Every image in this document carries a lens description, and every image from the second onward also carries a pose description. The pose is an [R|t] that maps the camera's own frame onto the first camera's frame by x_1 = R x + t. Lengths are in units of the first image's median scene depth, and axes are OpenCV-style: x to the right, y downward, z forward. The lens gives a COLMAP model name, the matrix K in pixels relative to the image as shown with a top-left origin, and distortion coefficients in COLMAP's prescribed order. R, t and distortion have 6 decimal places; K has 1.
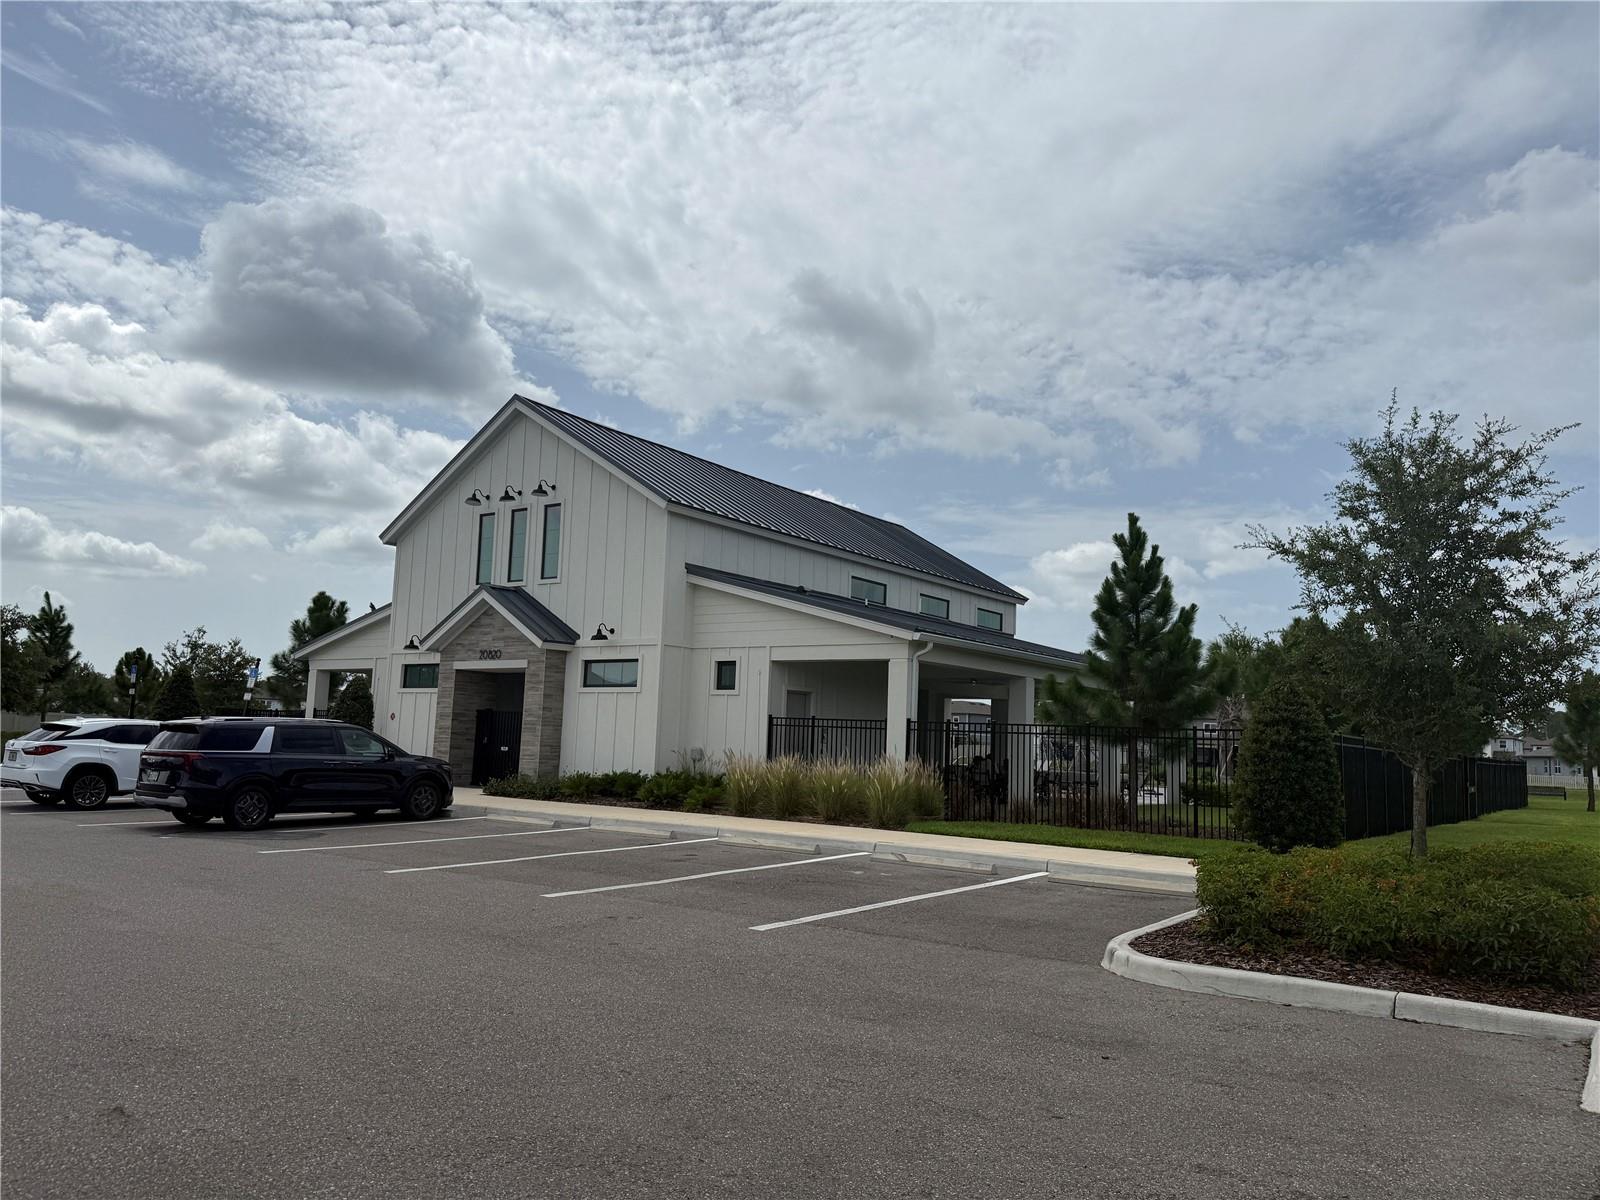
lens RADIAL K [[1137.8, 0, 800.0], [0, 1137.8, 600.0], [0, 0, 1]] dist [0.011086, -0.002452]
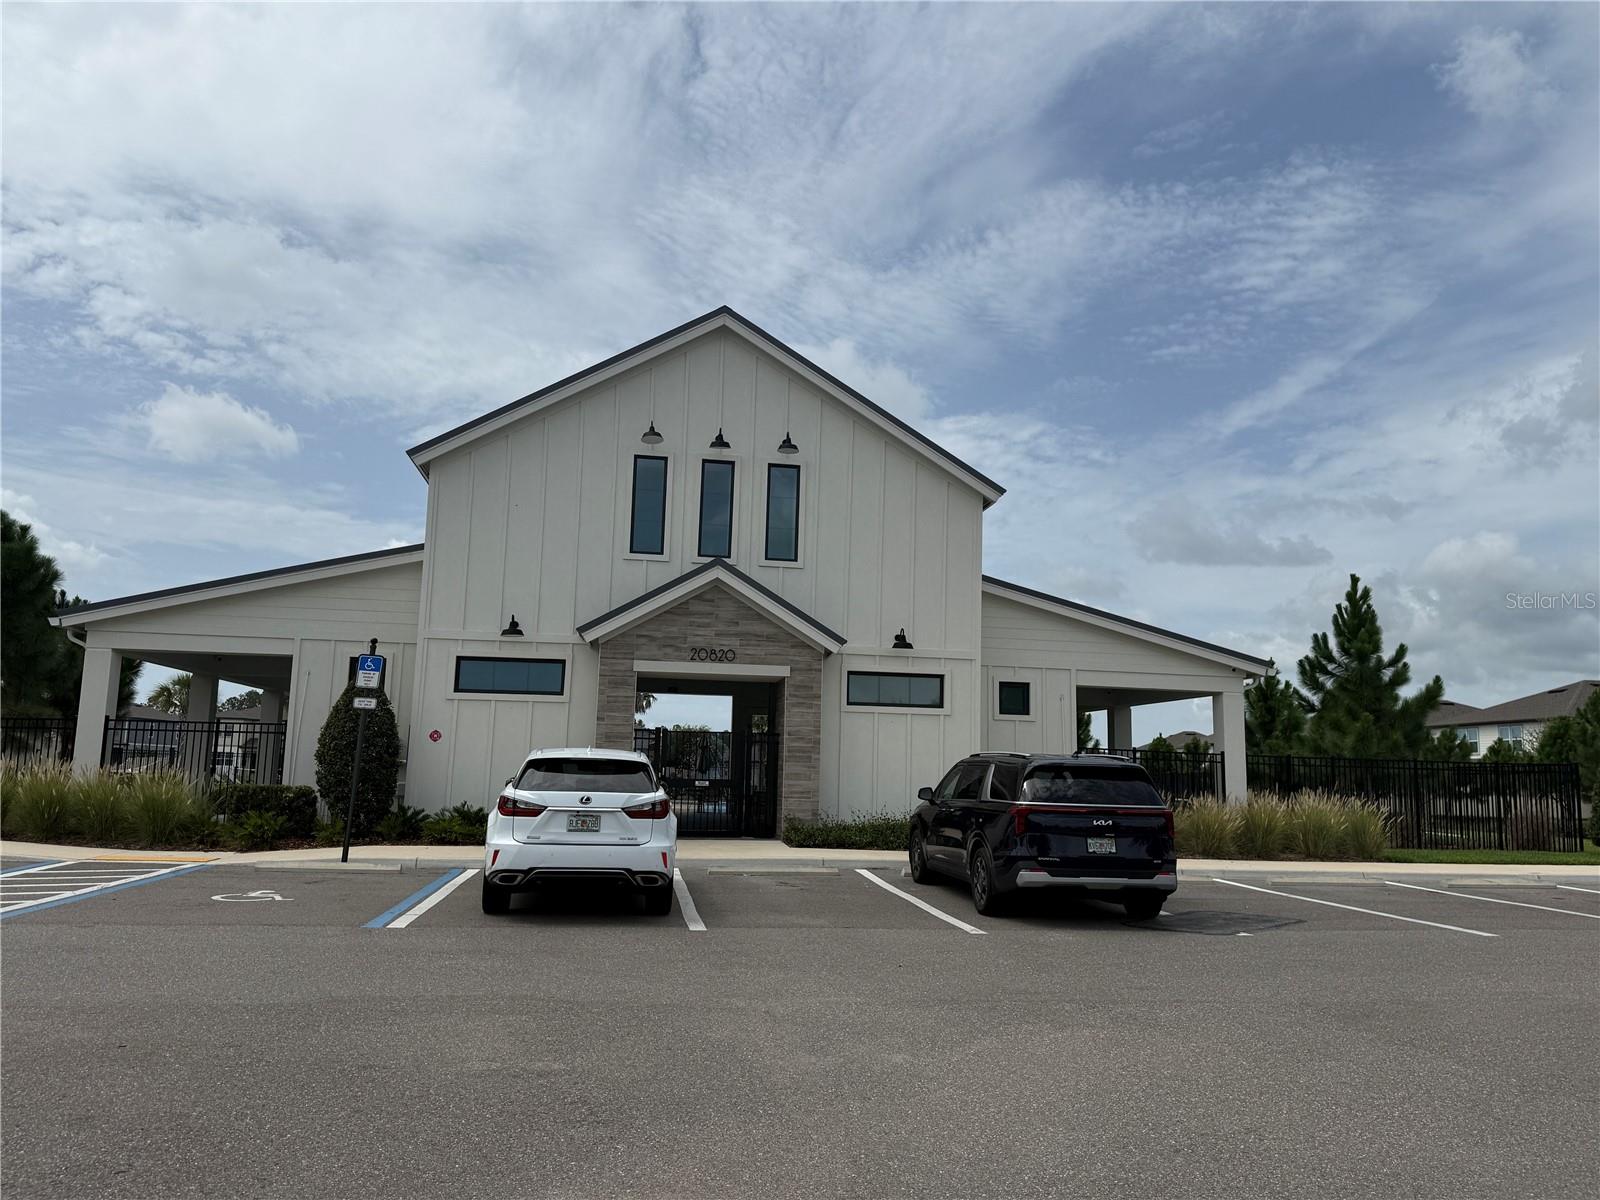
lens RADIAL K [[1194.6, 0, 800.0], [0, 1194.6, 600.0], [0, 0, 1]] dist [0.009567, 0.003254]
pose [[0.702500, 0.090836, 0.705863, -0.772137], [-0.094905, 0.994920, -0.033582, 0.033085], [-0.705327, -0.043399, 0.707552, 0.417829]]
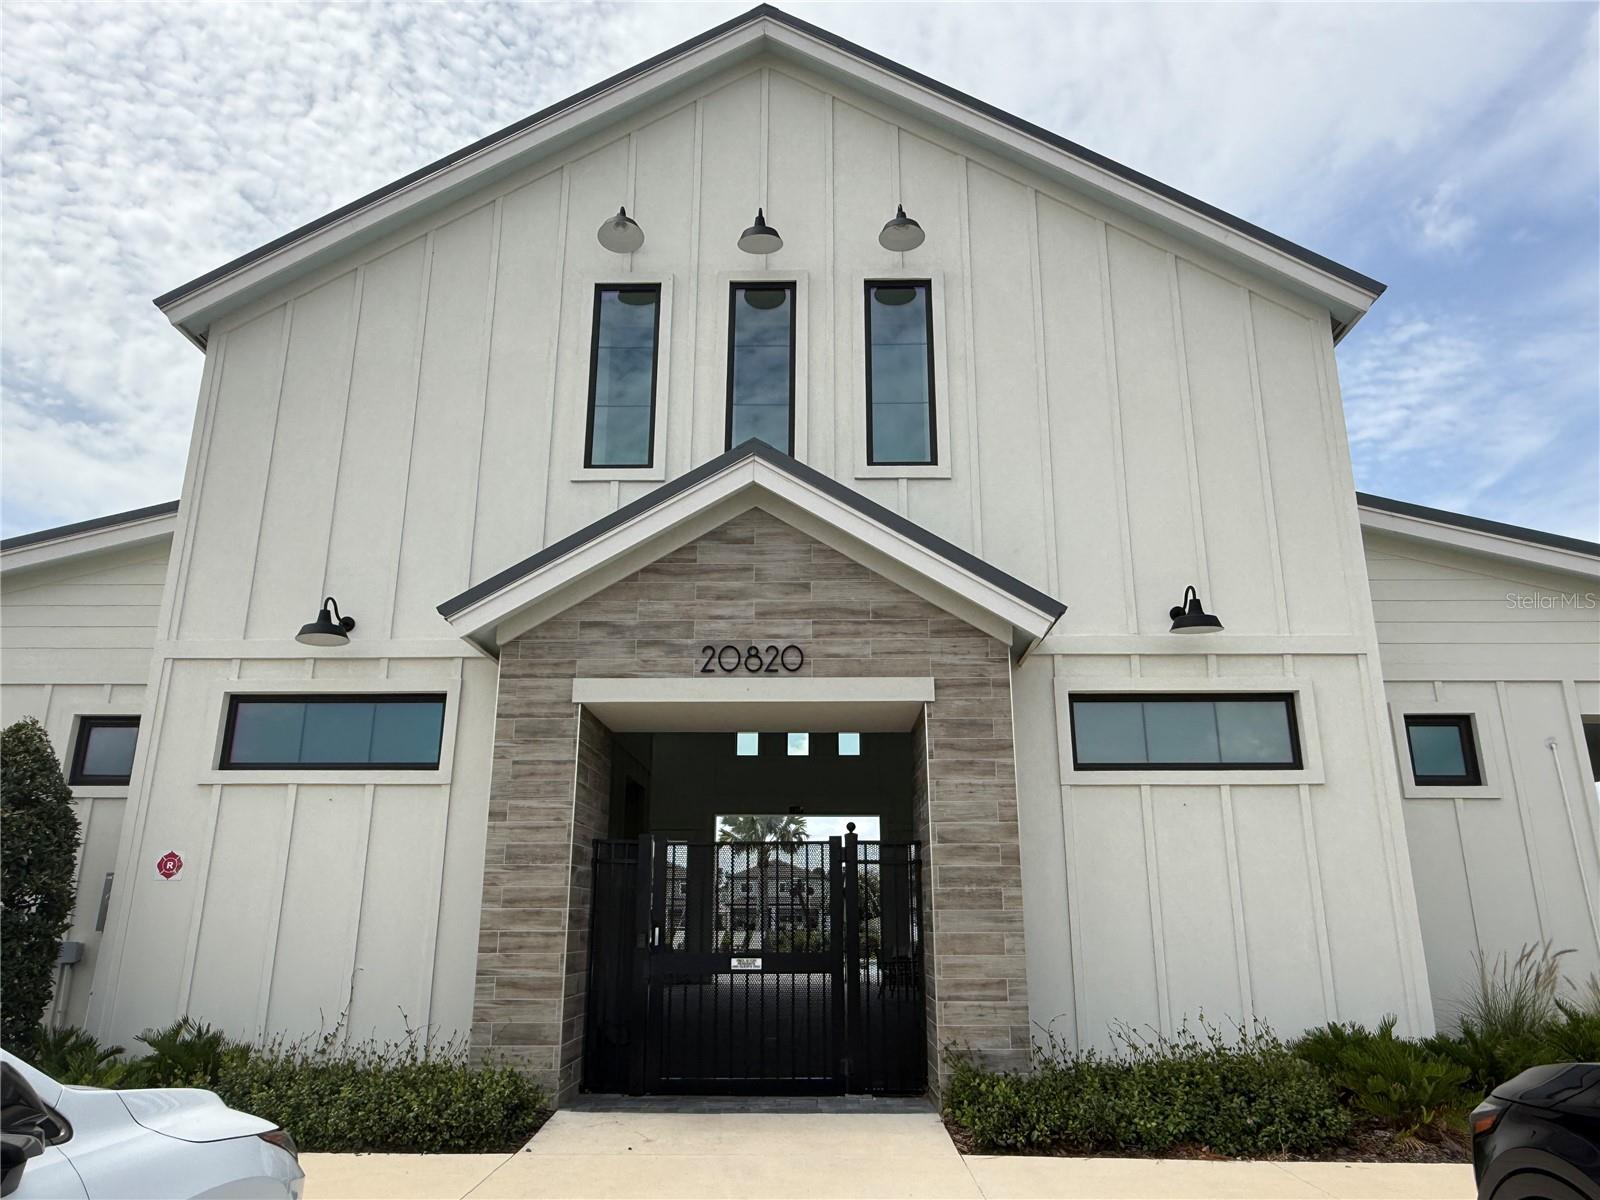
lens RADIAL K [[1057.7, 0, 780.2], [0, 1057.7, 596.8], [0, 0, 1]] dist [-0.021669, 0.000381]
pose [[0.822445, 0.138782, 0.551656, -0.428519], [-0.053155, 0.984289, -0.168374, 0.079526], [-0.566356, 0.109156, 0.816900, 0.748299]]
